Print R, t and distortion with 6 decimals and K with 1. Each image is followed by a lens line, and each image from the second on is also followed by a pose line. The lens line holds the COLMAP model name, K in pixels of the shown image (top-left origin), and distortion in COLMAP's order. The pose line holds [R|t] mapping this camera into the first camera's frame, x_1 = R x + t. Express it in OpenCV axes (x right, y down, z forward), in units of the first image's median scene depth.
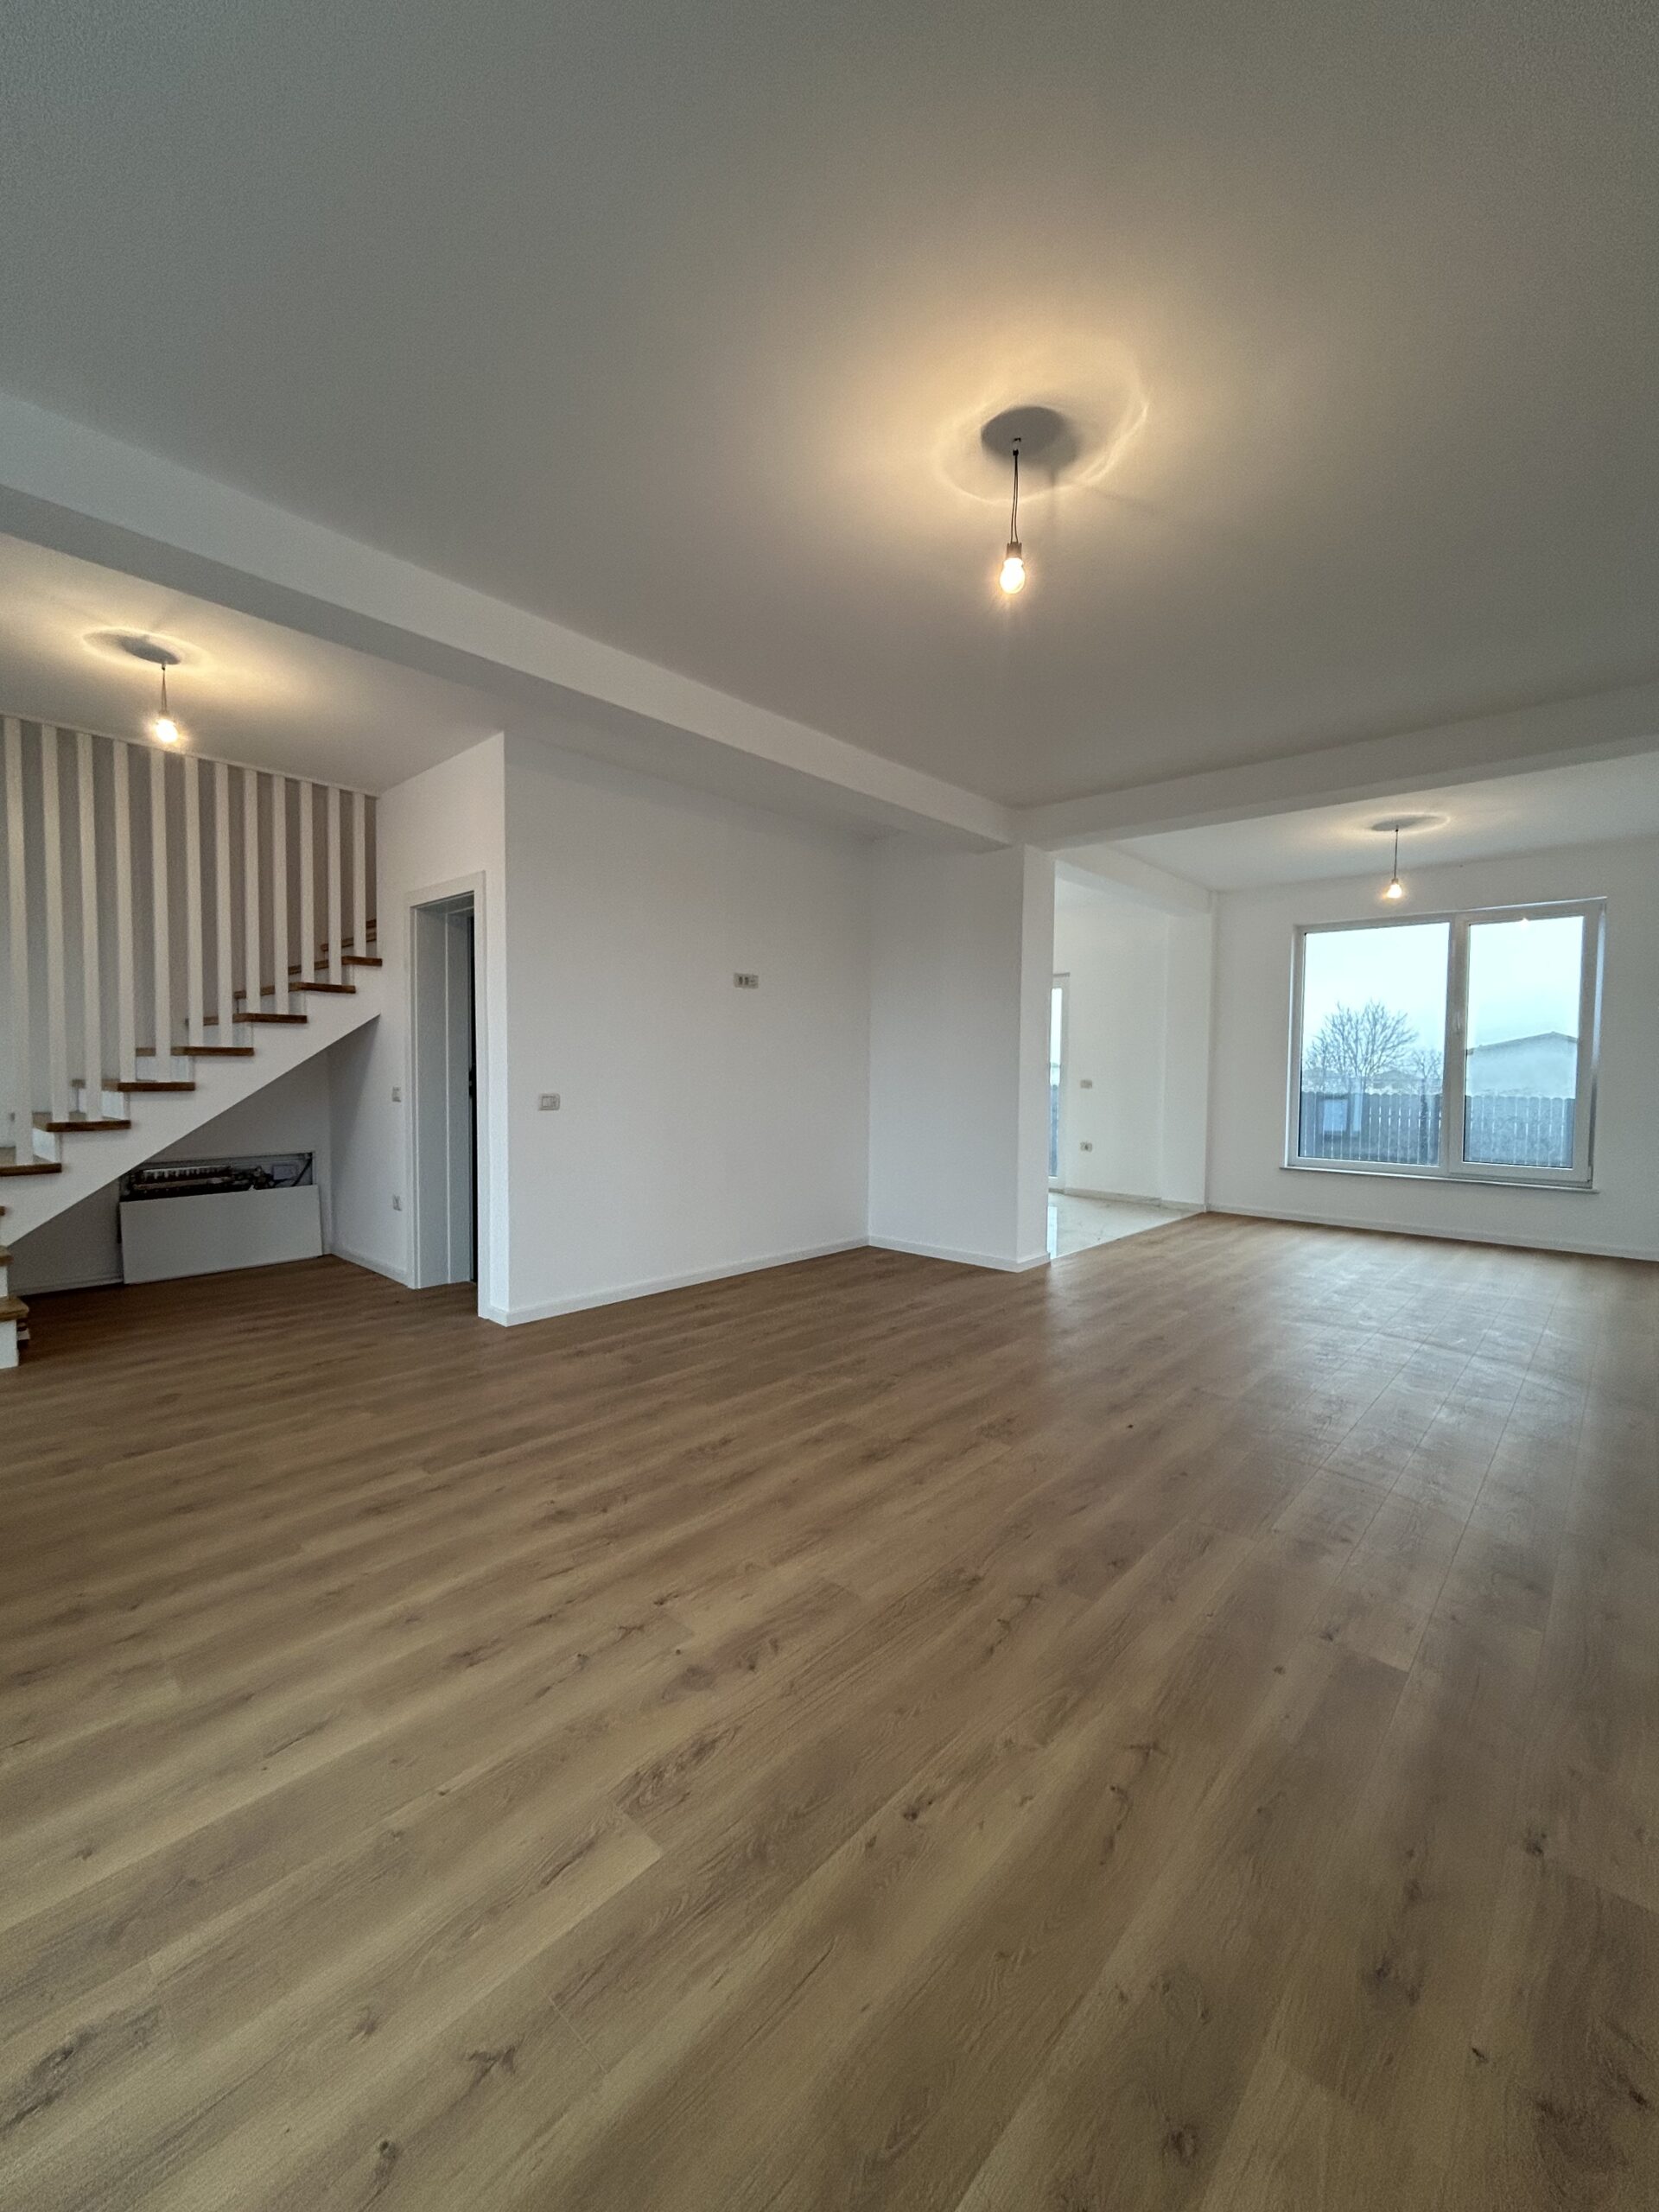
lens RADIAL K [[900.4, 0, 842.4], [0, 900.4, 1108.7], [0, 0, 1]] dist [0.000040, 0.000801]
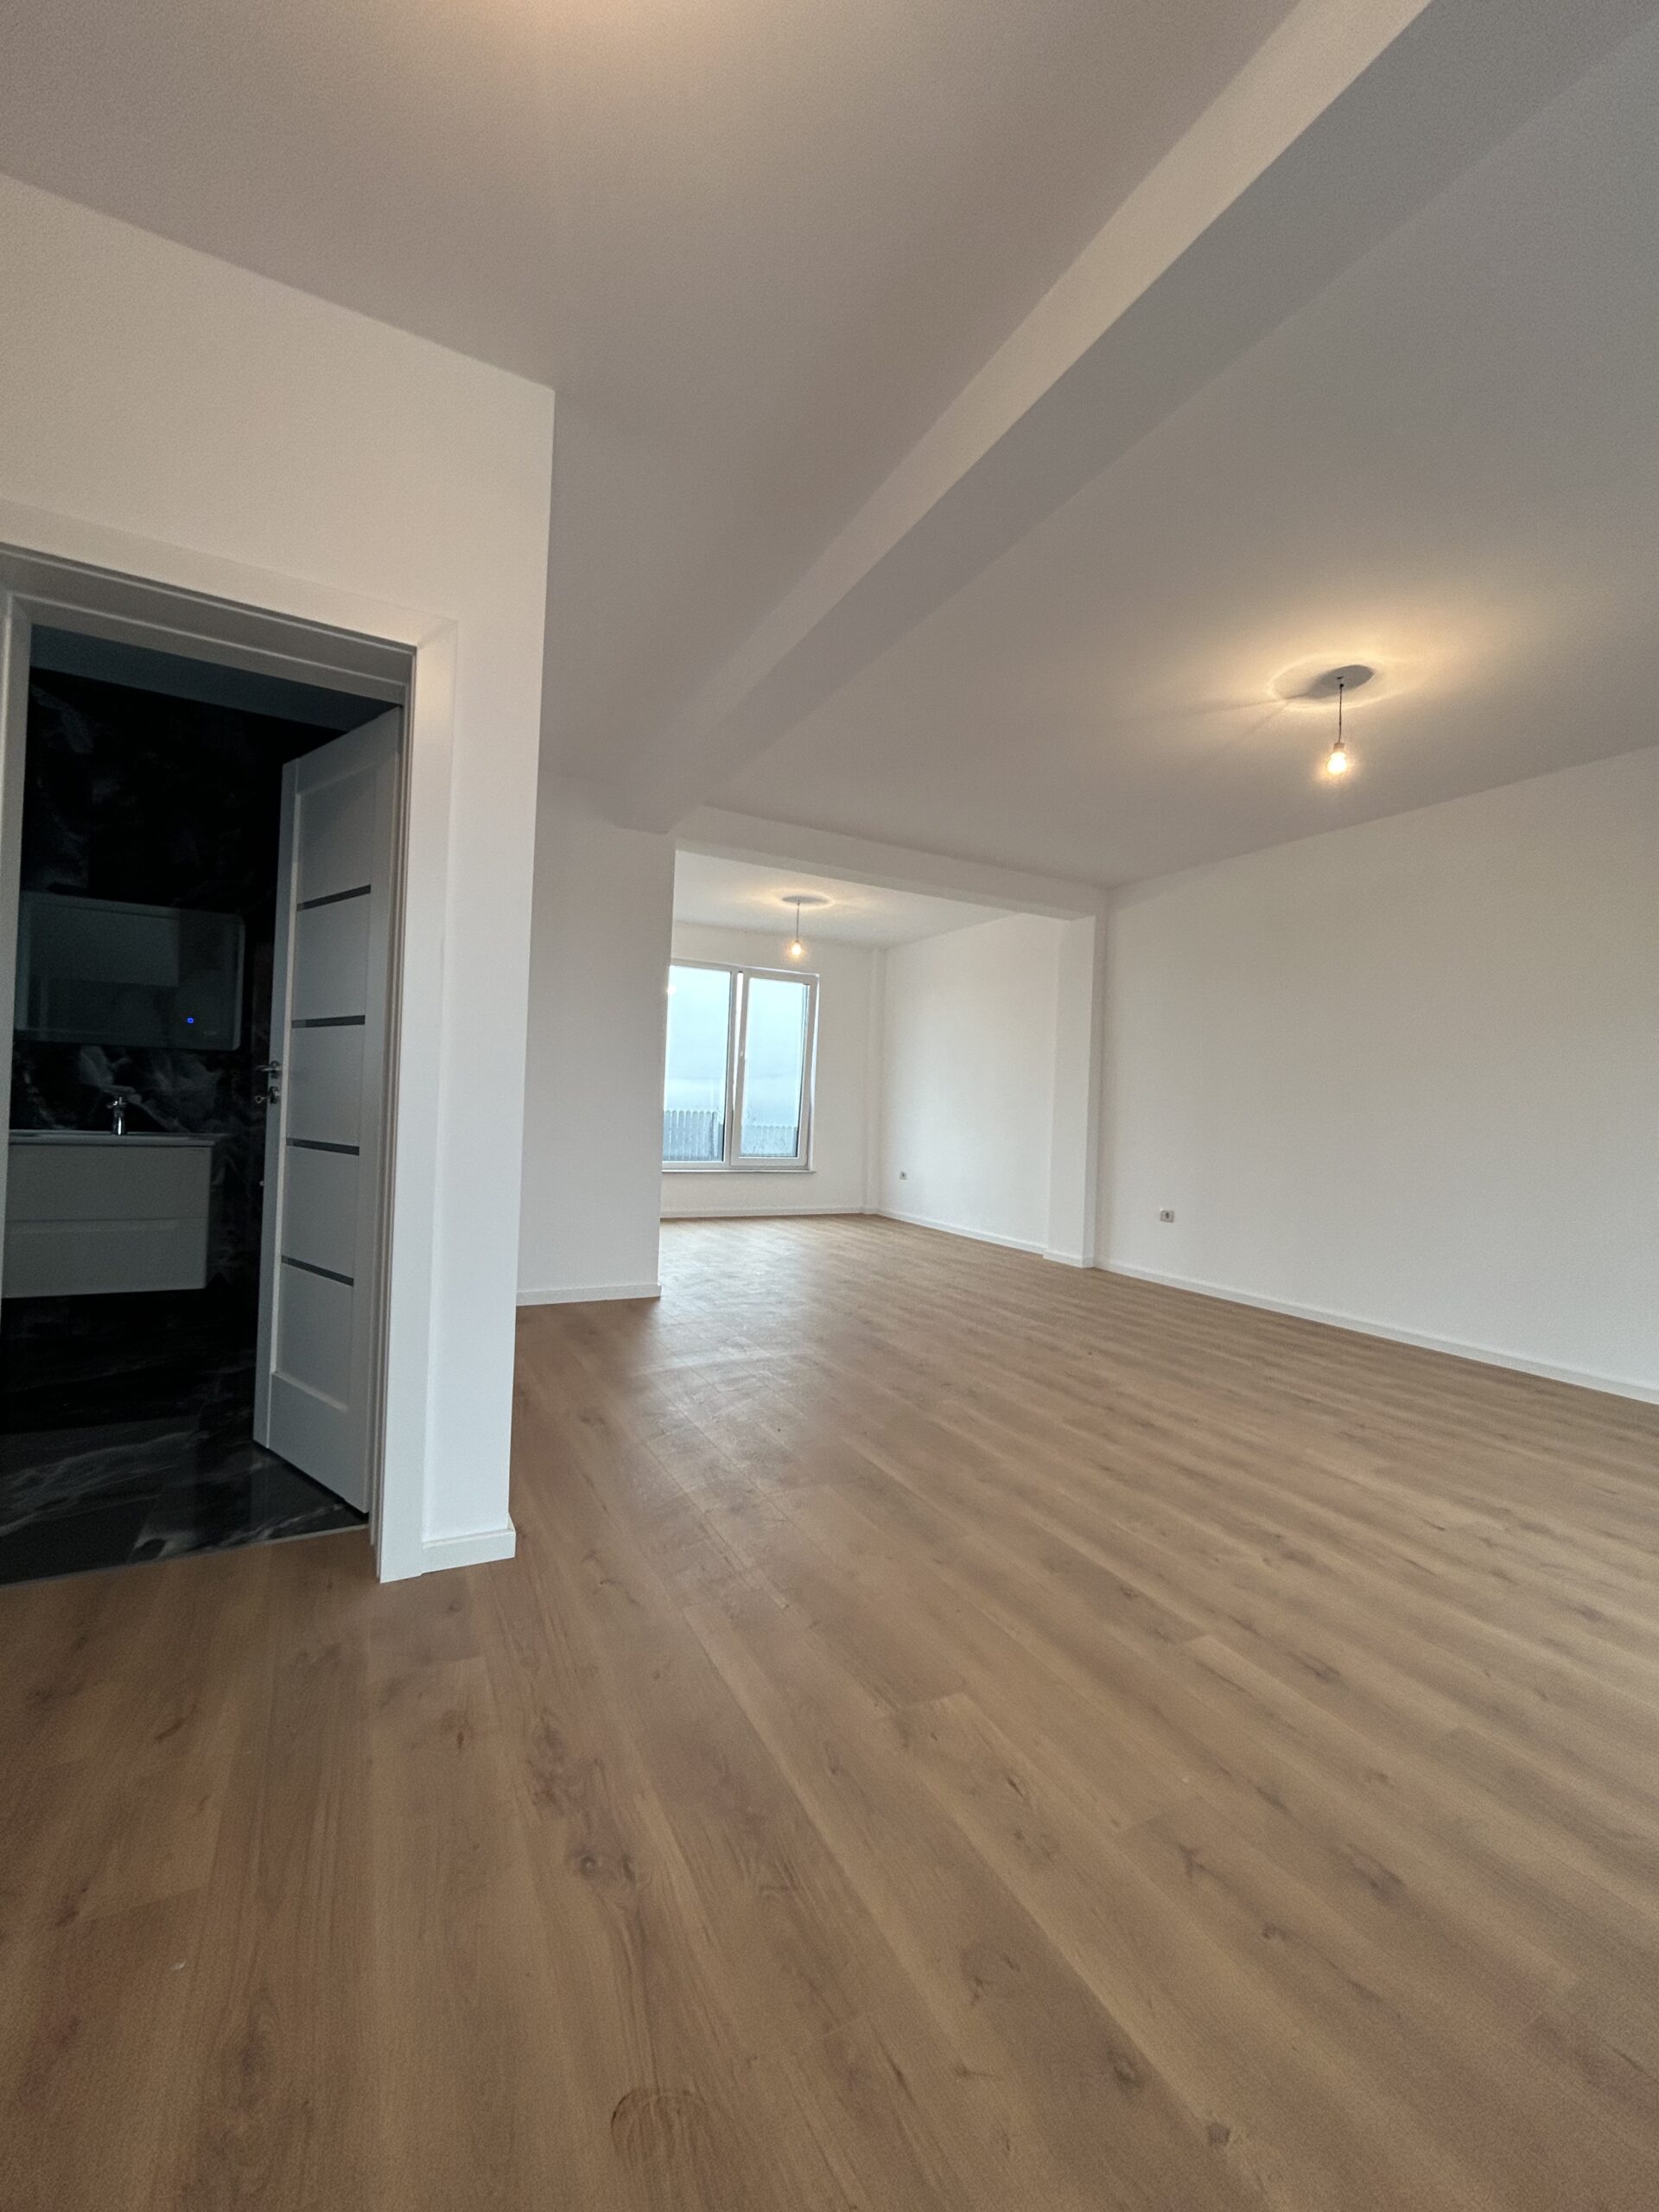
lens RADIAL K [[900.4, 0, 841.4], [0, 900.4, 1110.4], [0, 0, 1]] dist [0.000040, 0.000801]
pose [[0.340678, 0.001663, 0.940179, -1.079496], [0.008420, 0.999953, -0.004820, -0.003654], [-0.940142, 0.009558, 0.340648, 0.904853]]
